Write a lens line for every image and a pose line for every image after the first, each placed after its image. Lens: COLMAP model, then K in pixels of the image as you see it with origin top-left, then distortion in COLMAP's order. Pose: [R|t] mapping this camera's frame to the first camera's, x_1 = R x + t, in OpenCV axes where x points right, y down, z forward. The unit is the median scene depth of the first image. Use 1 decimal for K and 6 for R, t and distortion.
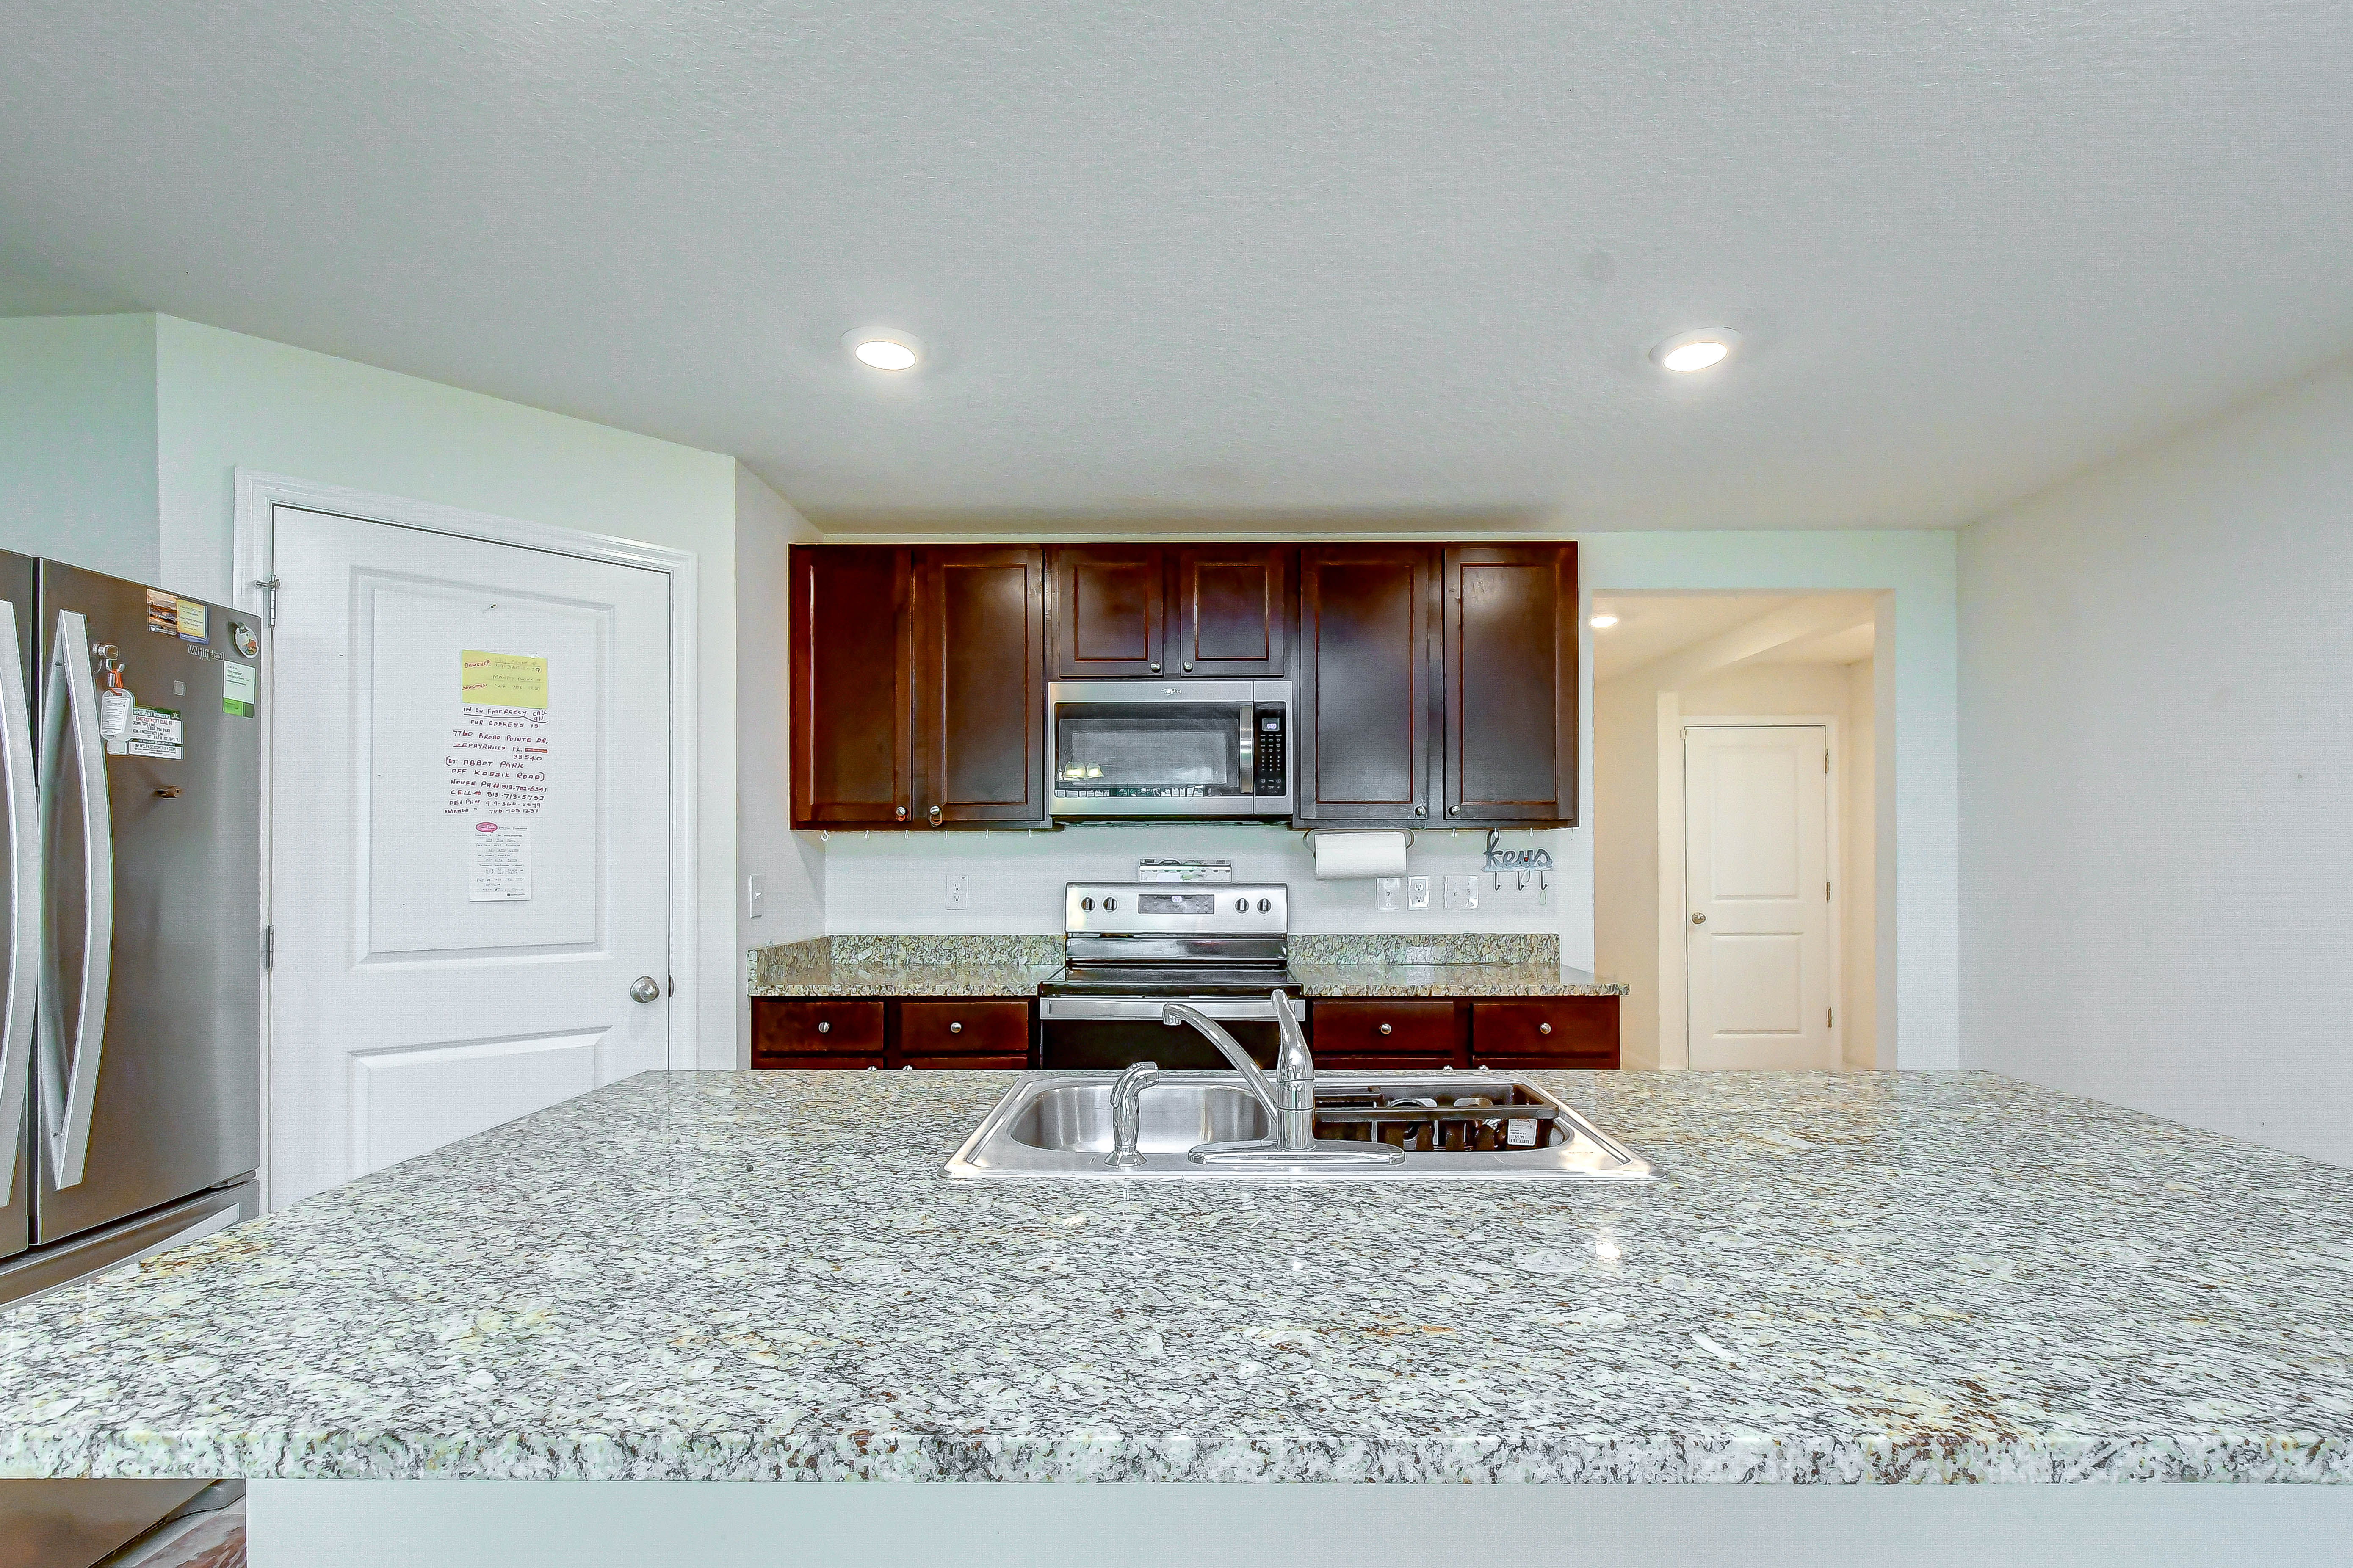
lens RADIAL K [[1072.1, 0, 1191.9], [0, 1072.1, 866.9], [0, 0, 1]] dist [0.007418, -0.007387]
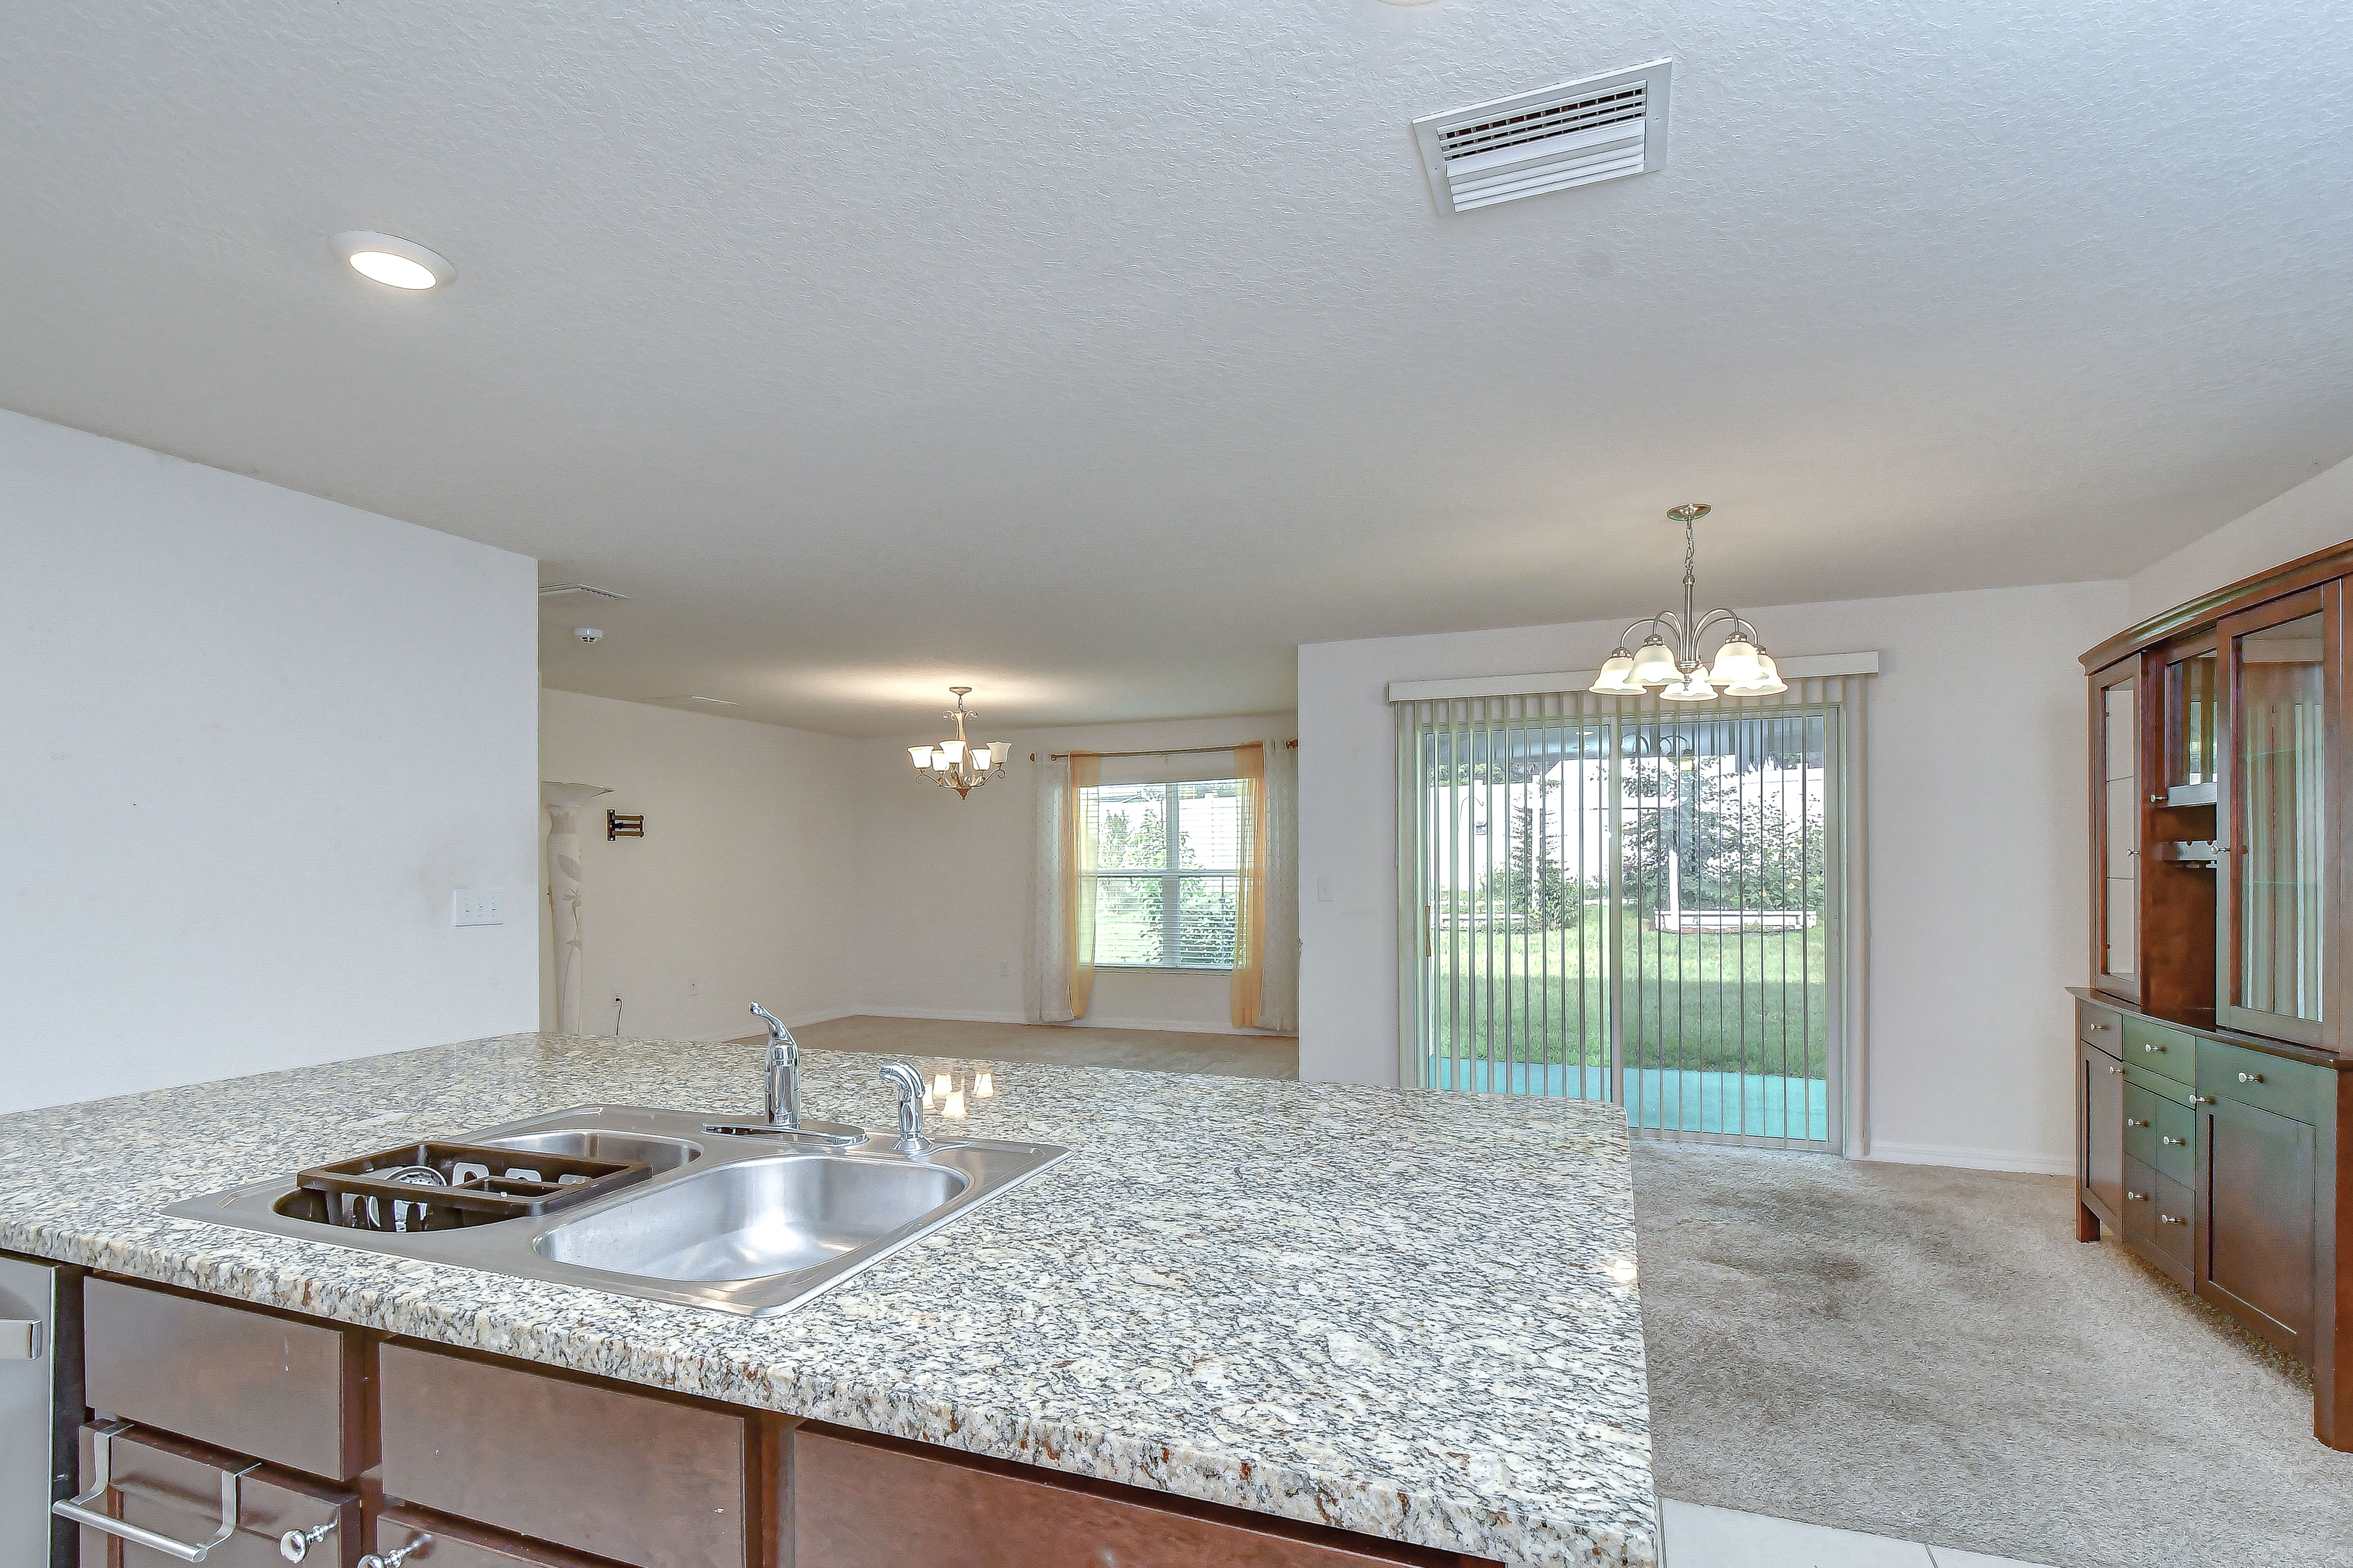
lens RADIAL K [[1072.1, 0, 1189.5], [0, 1072.1, 855.8], [0, 0, 1]] dist [0.007418, -0.007387]
pose [[-0.940491, 0.010731, 0.339650, -0.342943], [0.010602, 0.999941, -0.002236, -0.008293], [-0.339654, 0.001498, -0.940549, 0.941846]]
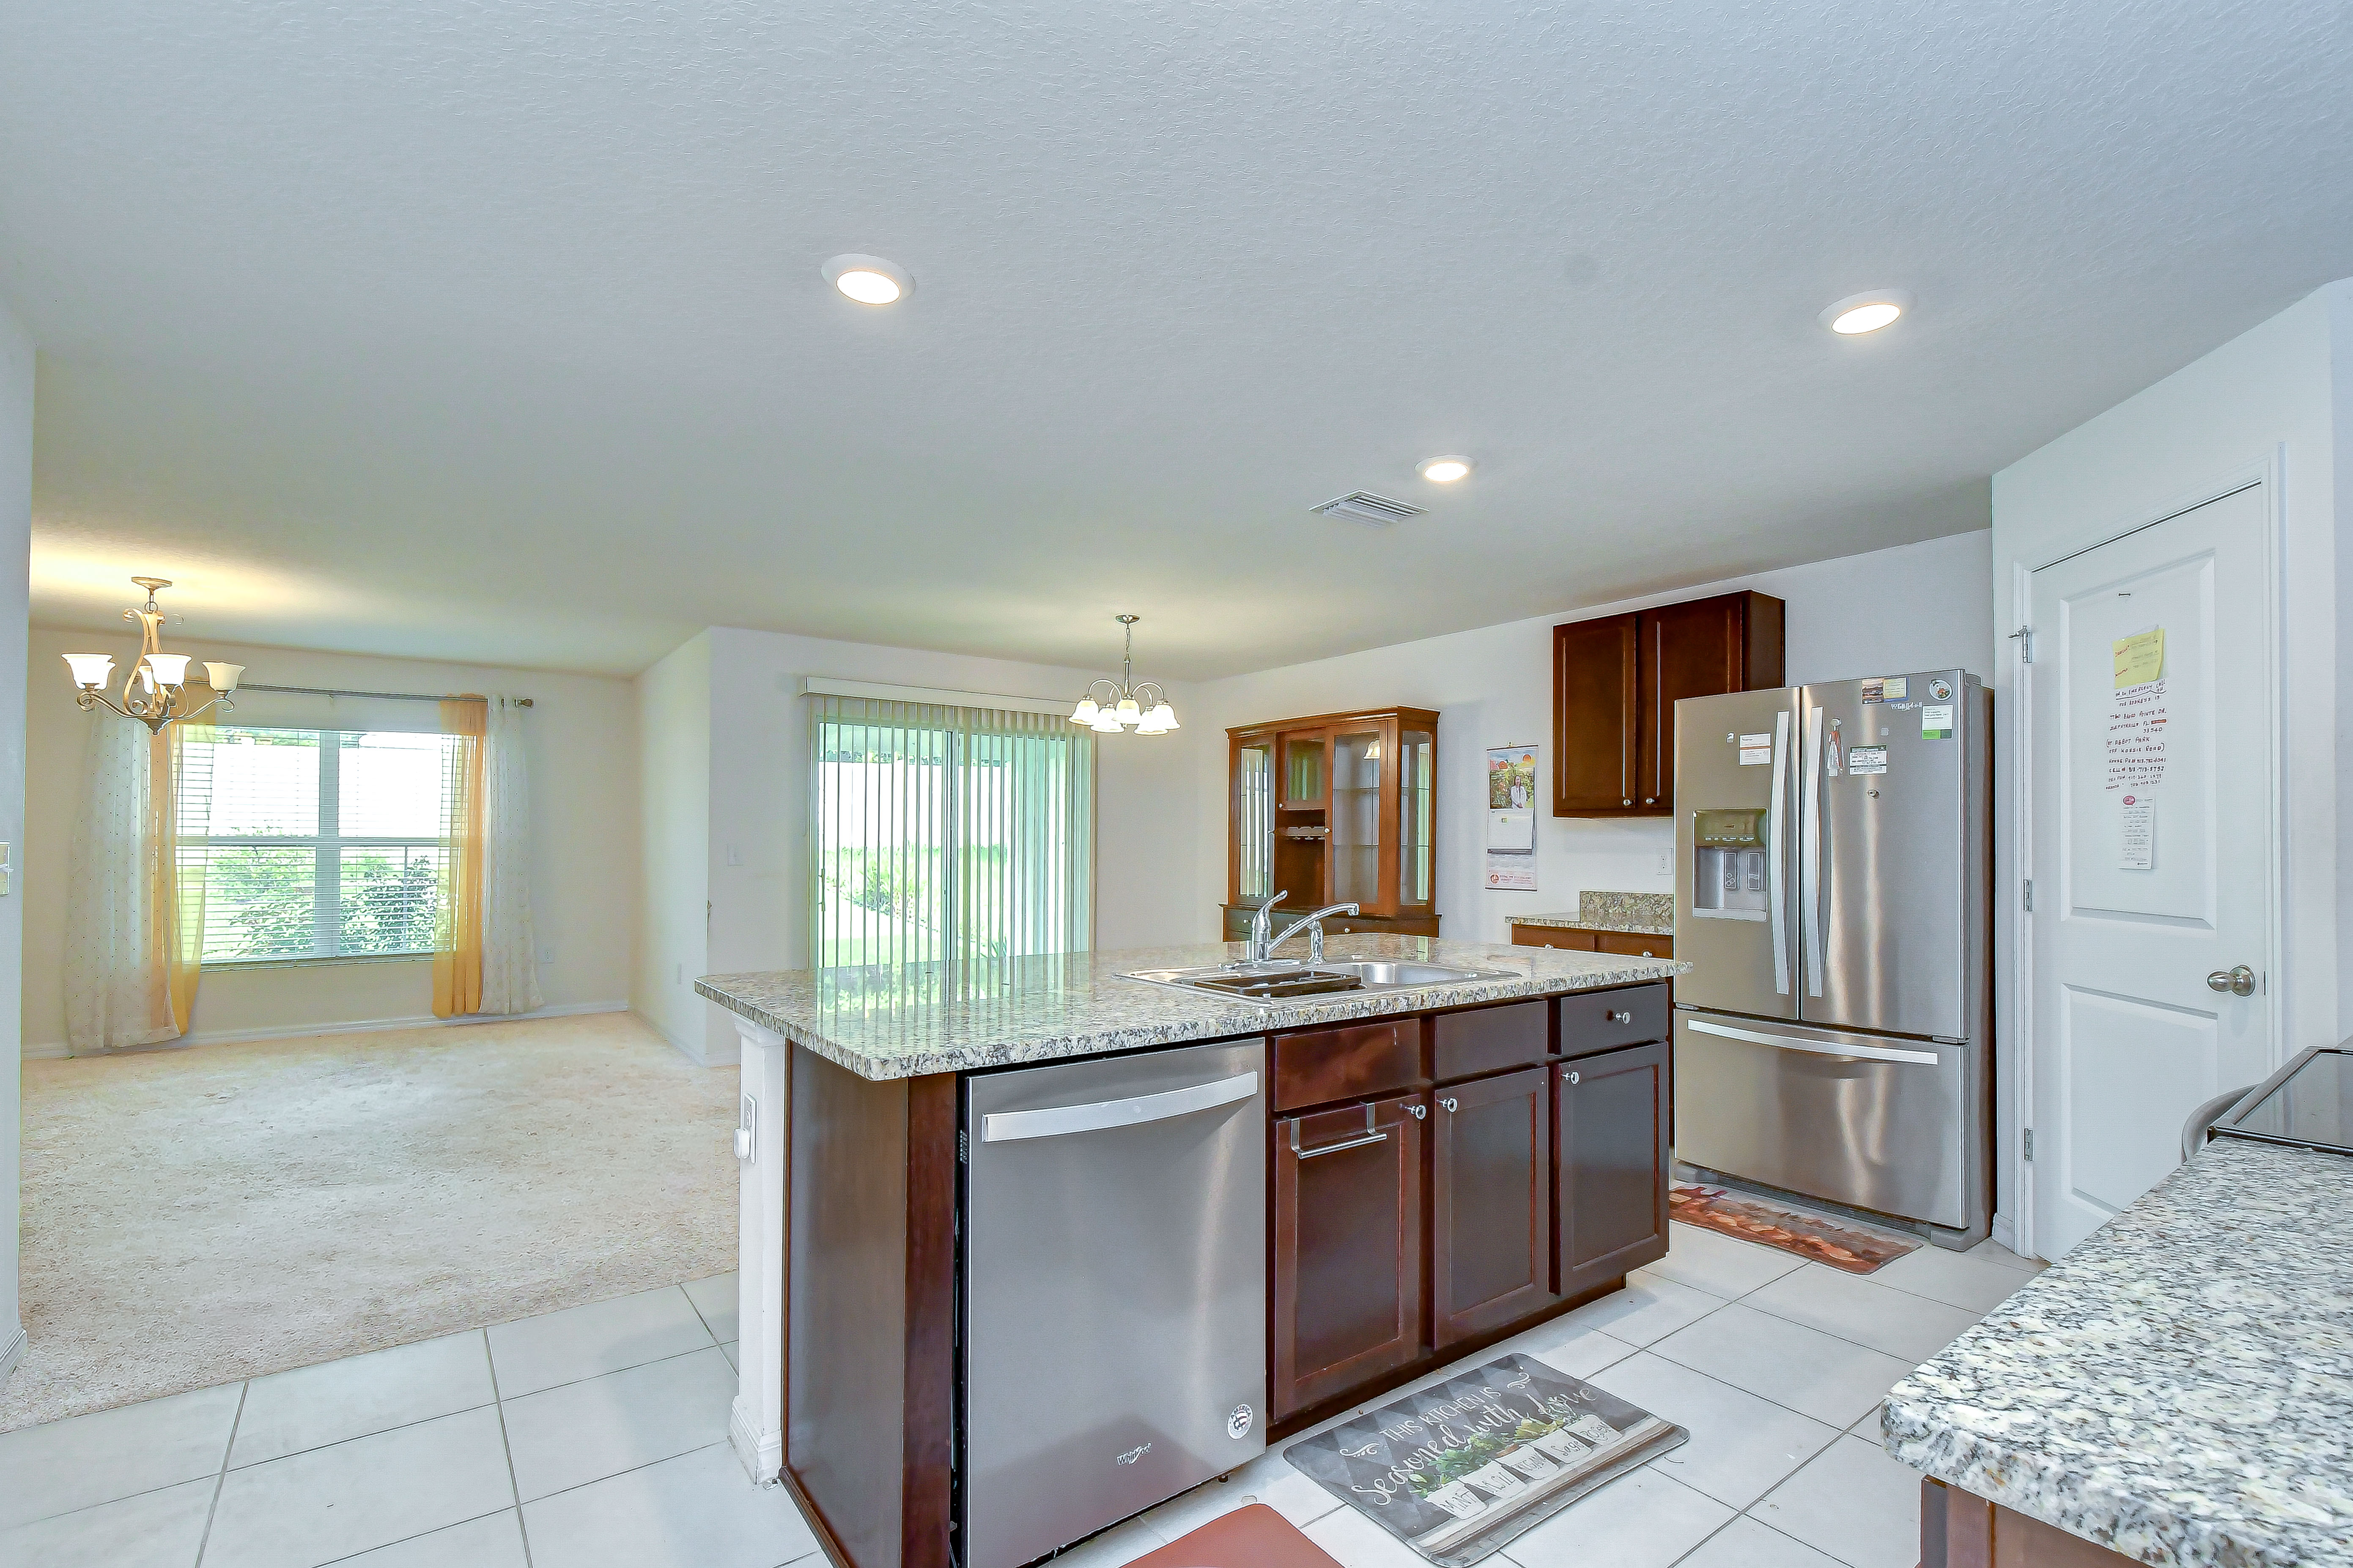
lens RADIAL K [[1072.1, 0, 1174.4], [0, 1072.1, 836.0], [0, 0, 1]] dist [0.007418, -0.007387]
pose [[-0.797900, -0.007092, -0.602748, 0.746201], [-0.008260, 0.999966, -0.000830, 0.007439], [0.602733, 0.004317, -0.797931, 1.271529]]
